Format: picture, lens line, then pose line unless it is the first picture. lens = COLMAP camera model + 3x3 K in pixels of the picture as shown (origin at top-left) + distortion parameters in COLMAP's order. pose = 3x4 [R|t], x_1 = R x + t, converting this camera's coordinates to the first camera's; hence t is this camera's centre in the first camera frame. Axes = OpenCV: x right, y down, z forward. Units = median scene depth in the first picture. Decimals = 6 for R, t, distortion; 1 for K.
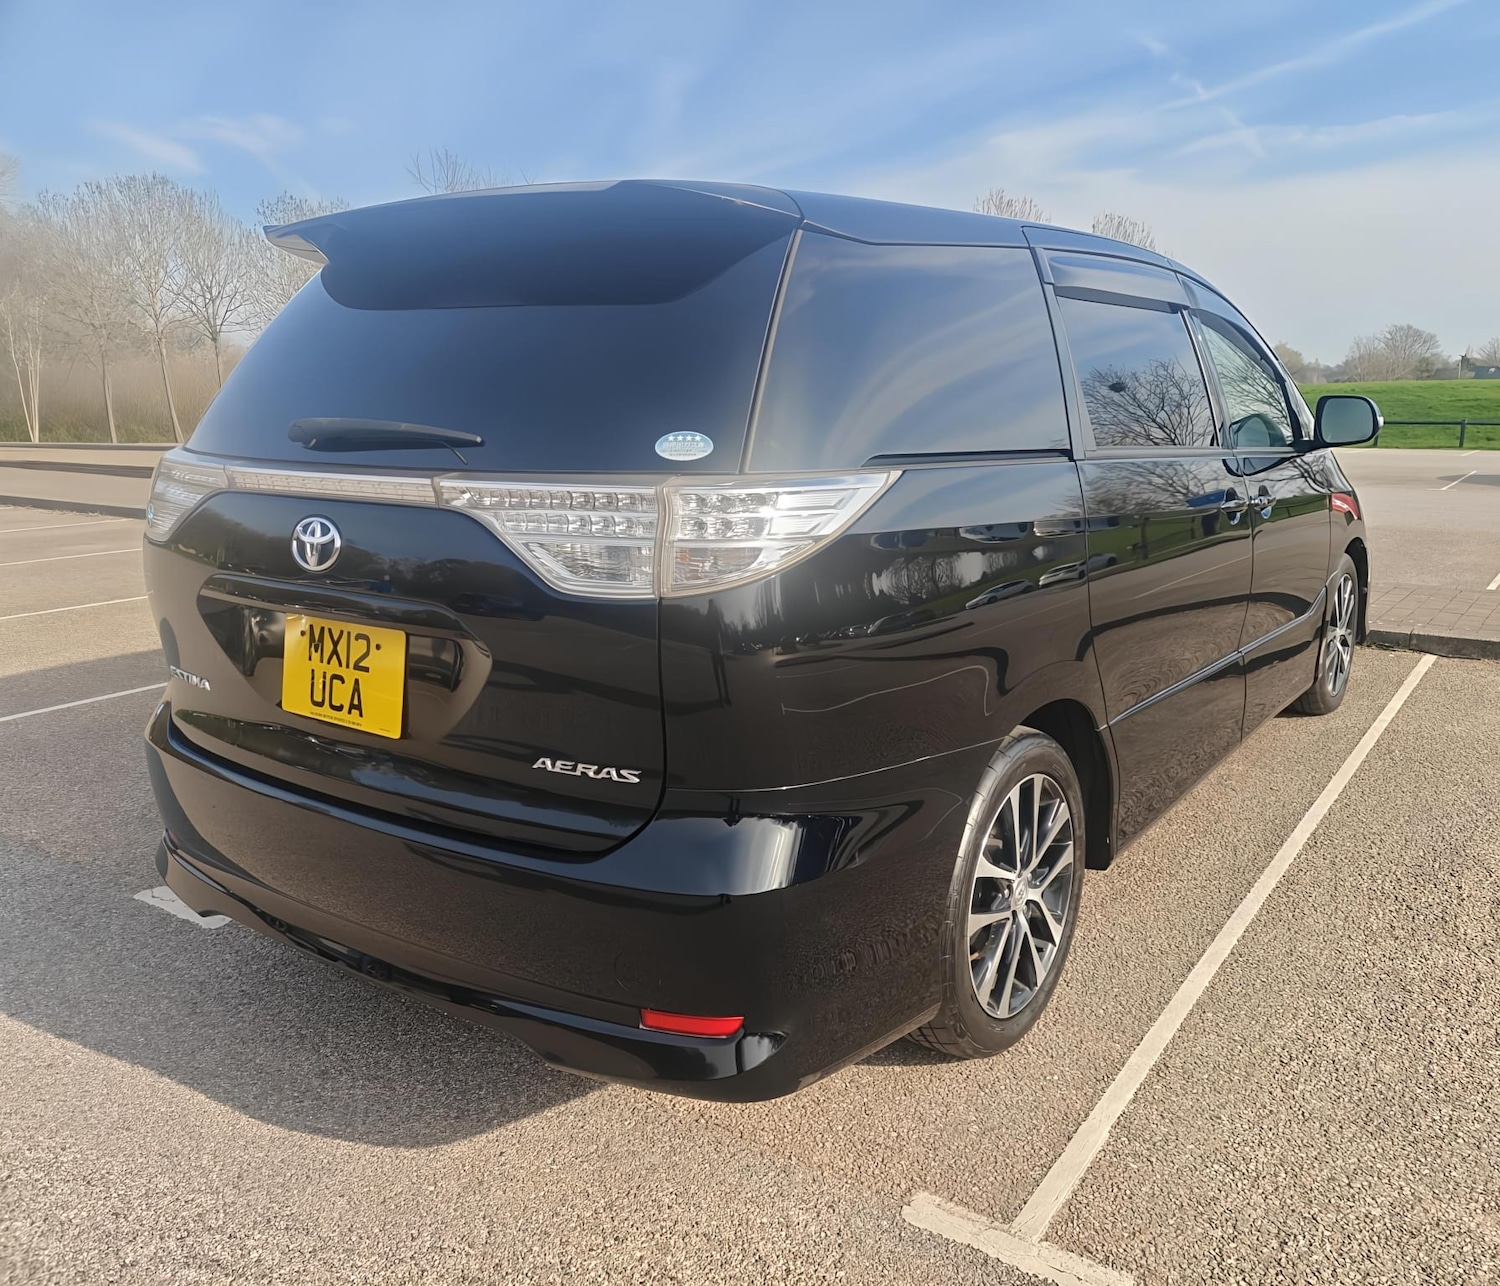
lens RADIAL K [[1205.0, 0, 845.7], [0, 1205.0, 660.3], [0, 0, 1]] dist [0.017361, -0.004837]
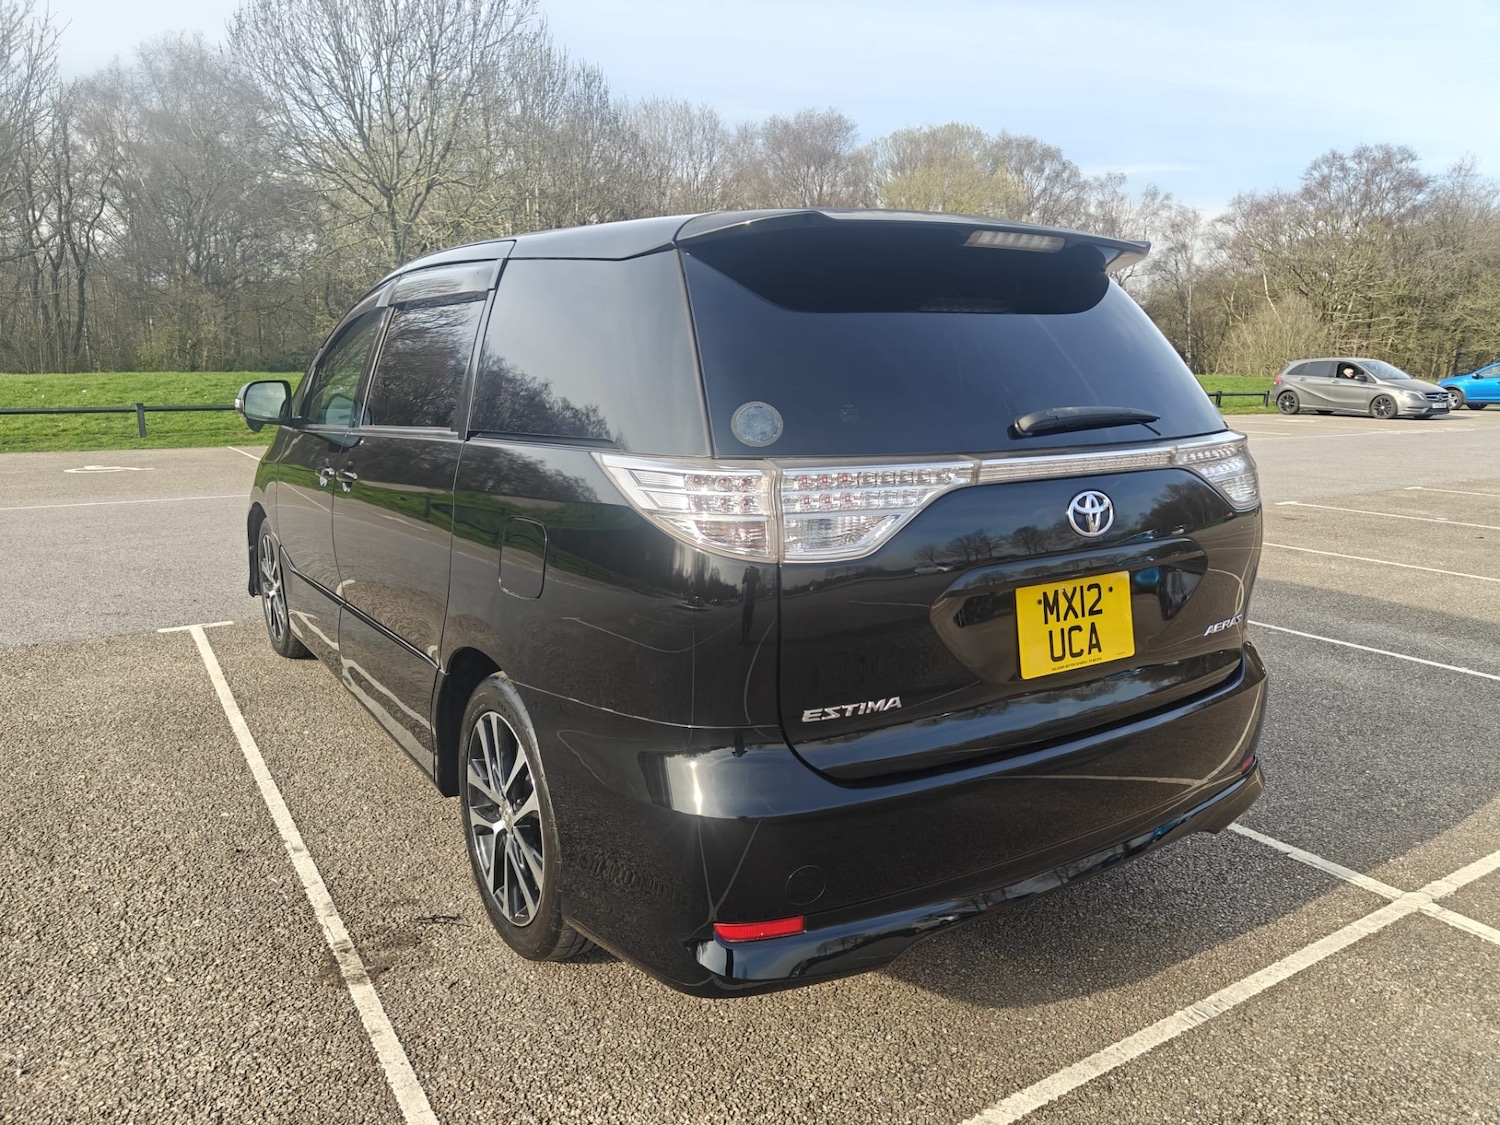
lens RADIAL K [[1065.9, 0, 730.9], [0, 1065.9, 563.6], [0, 0, 1]] dist [0.015300, -0.002223]
pose [[0.402492, -0.166252, 0.900200, -1.454295], [0.201708, 0.975308, 0.089936, -0.203750], [-0.892924, 0.145379, 0.426088, 0.840651]]
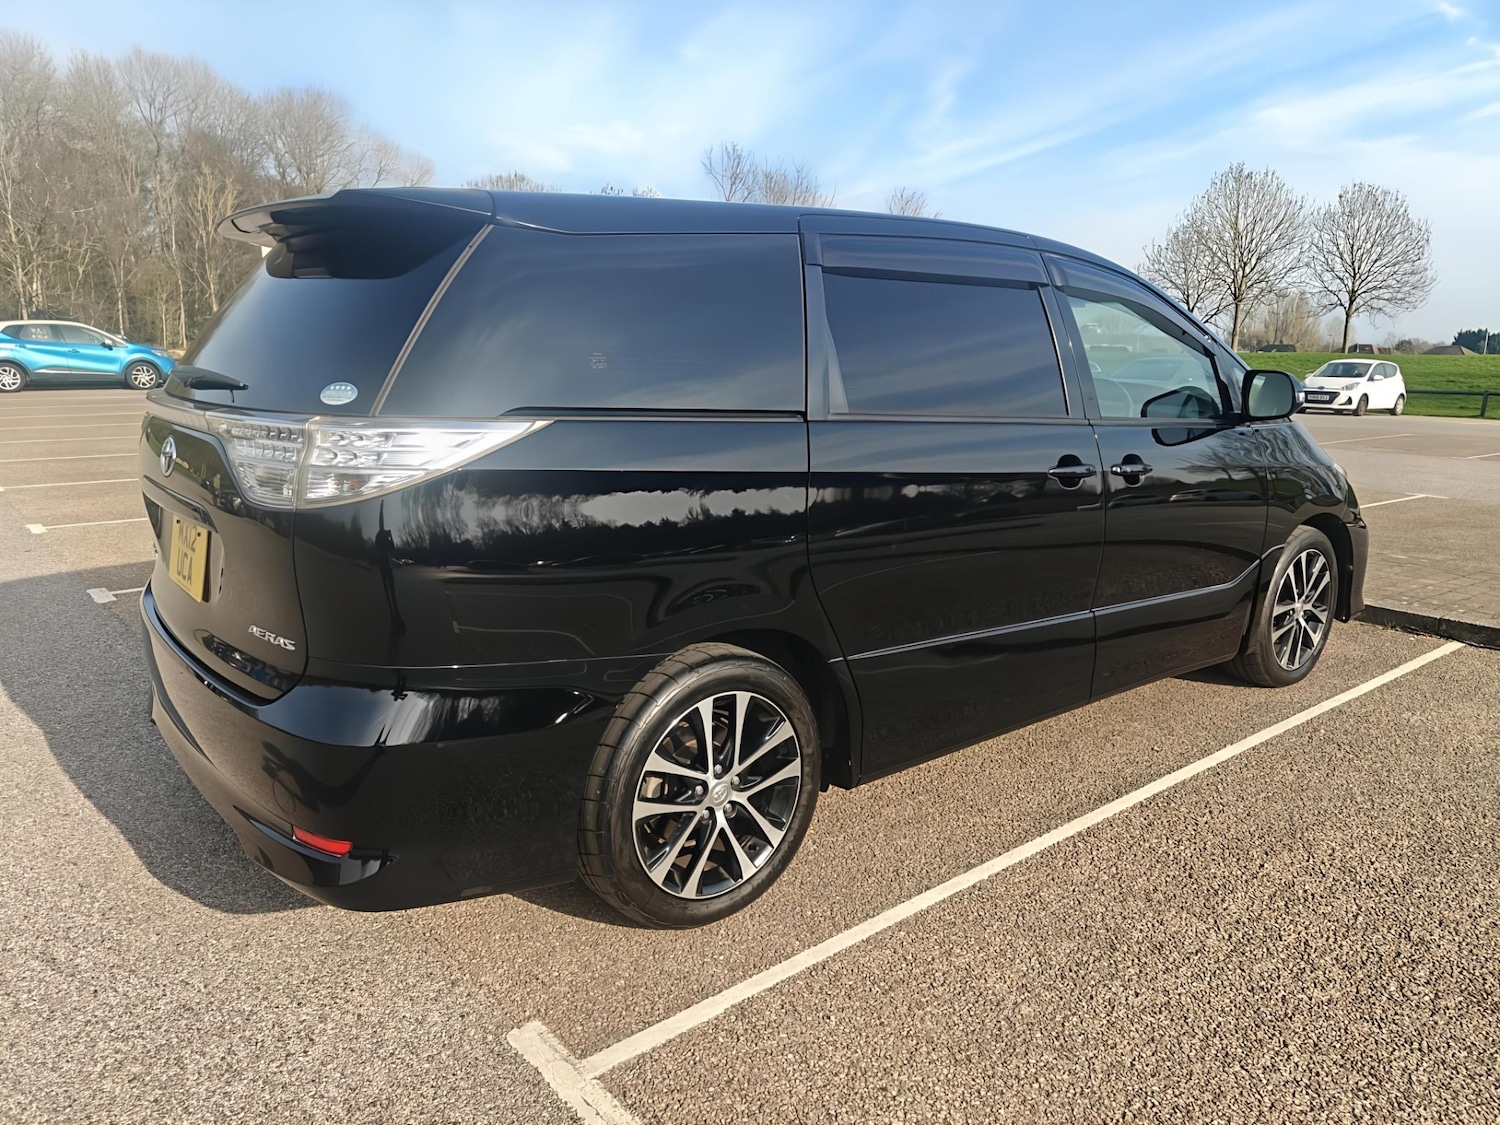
lens RADIAL K [[1069.5, 0, 727.3], [0, 1069.5, 575.3], [0, 0, 1]] dist [0.015782, -0.002894]
pose [[0.949258, 0.085185, -0.302743, 0.523921], [-0.088884, 0.996041, 0.001566, -0.019669], [0.301678, 0.025423, 0.953071, 0.029241]]
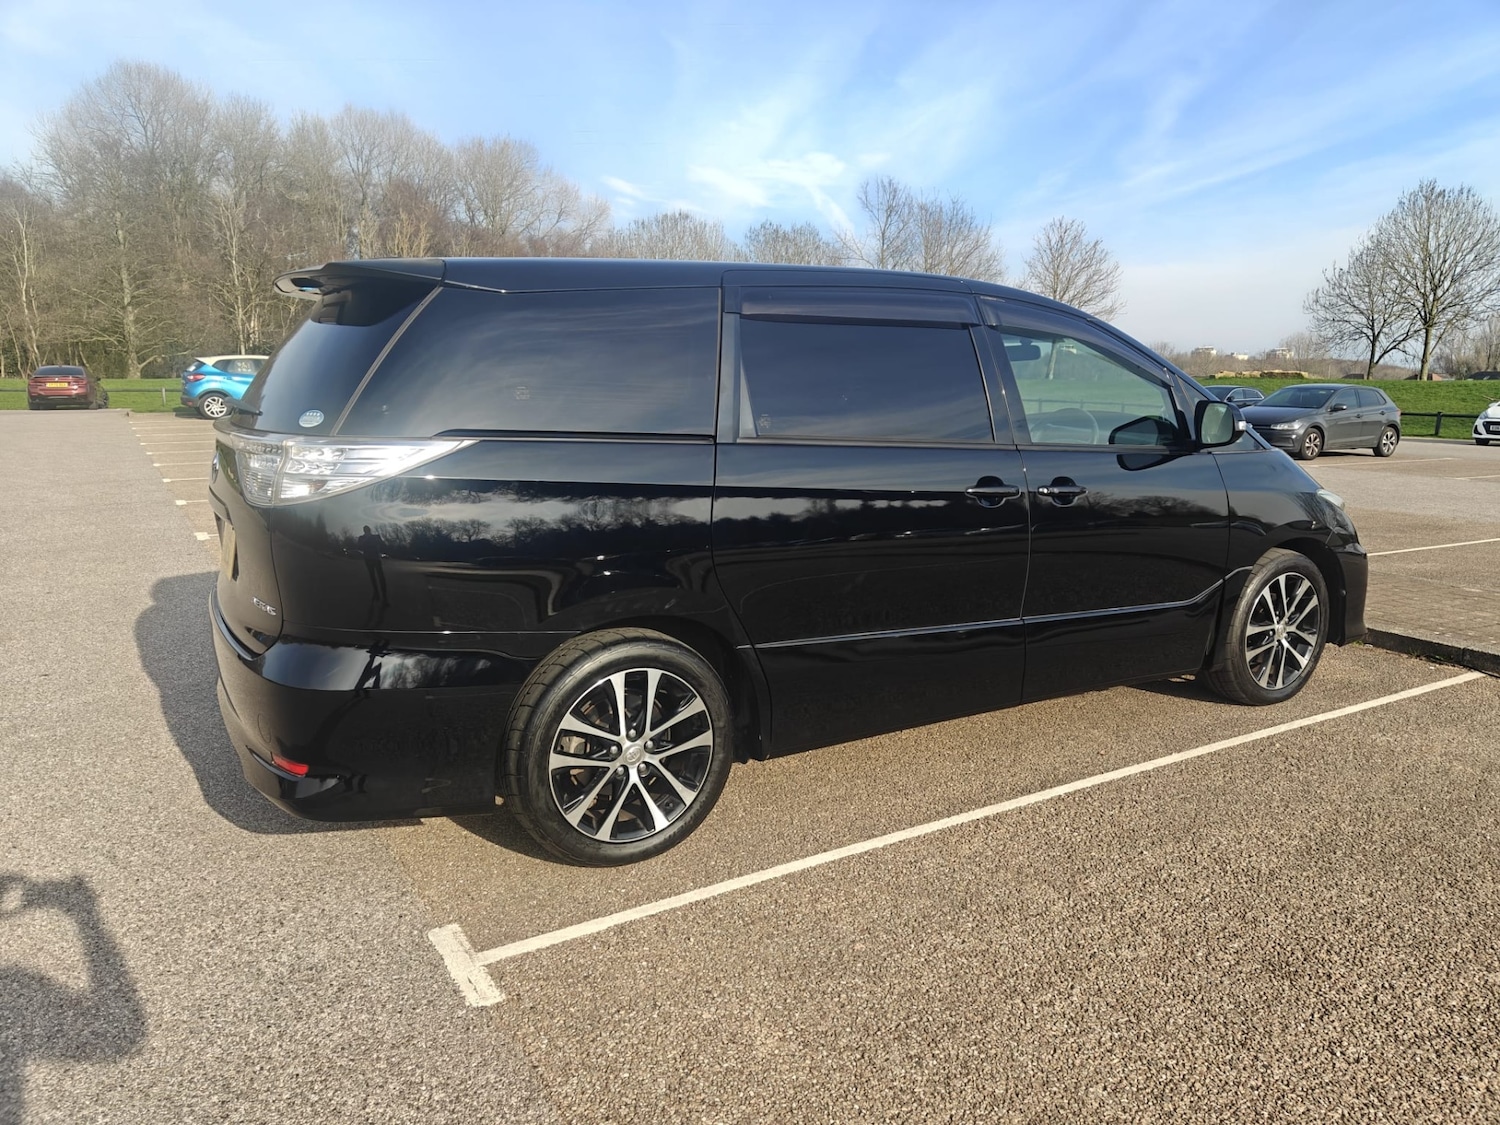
lens RADIAL K [[1065.9, 0, 730.9], [0, 1065.9, 563.6], [0, 0, 1]] dist [0.015300, -0.002223]
pose [[0.892873, 0.095270, -0.440116, 0.894210], [-0.115667, 0.993093, -0.019684, -0.013146], [0.435200, 0.068482, 0.897725, -0.062042]]
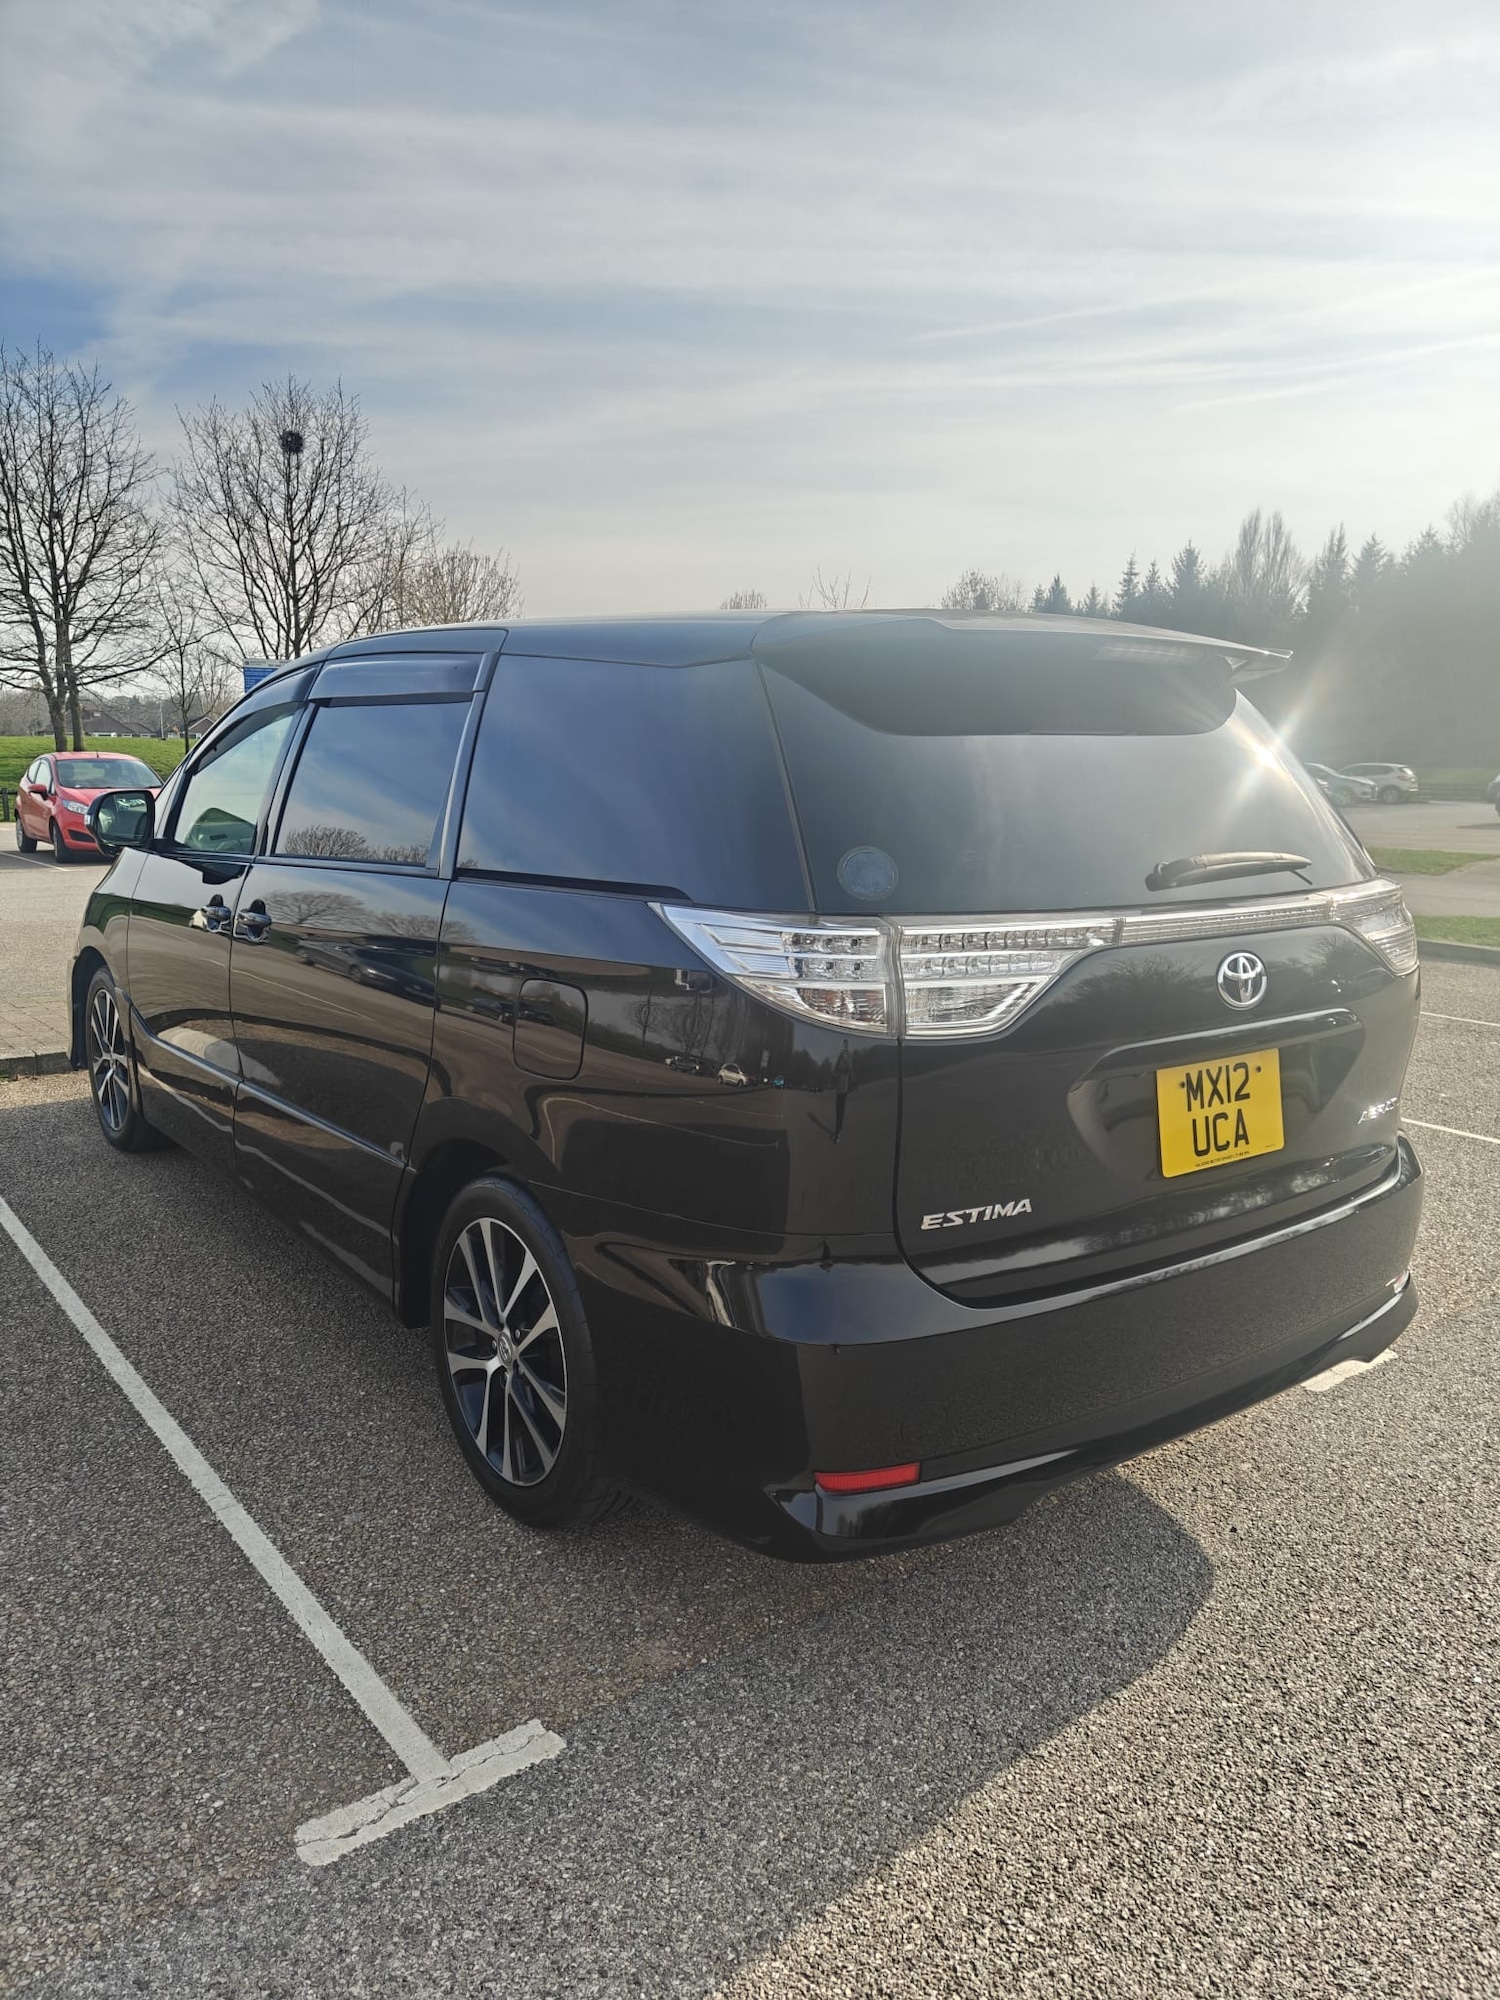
lens RADIAL K [[1426.0, 0, 714.2], [0, 1426.0, 993.1], [0, 0, 1]] dist [0.015782, -0.002894]
pose [[0.347426, -0.147461, 0.926040, -1.598465], [0.191933, 0.977832, 0.083700, -0.254895], [-0.917855, 0.148658, 0.368027, 0.926821]]
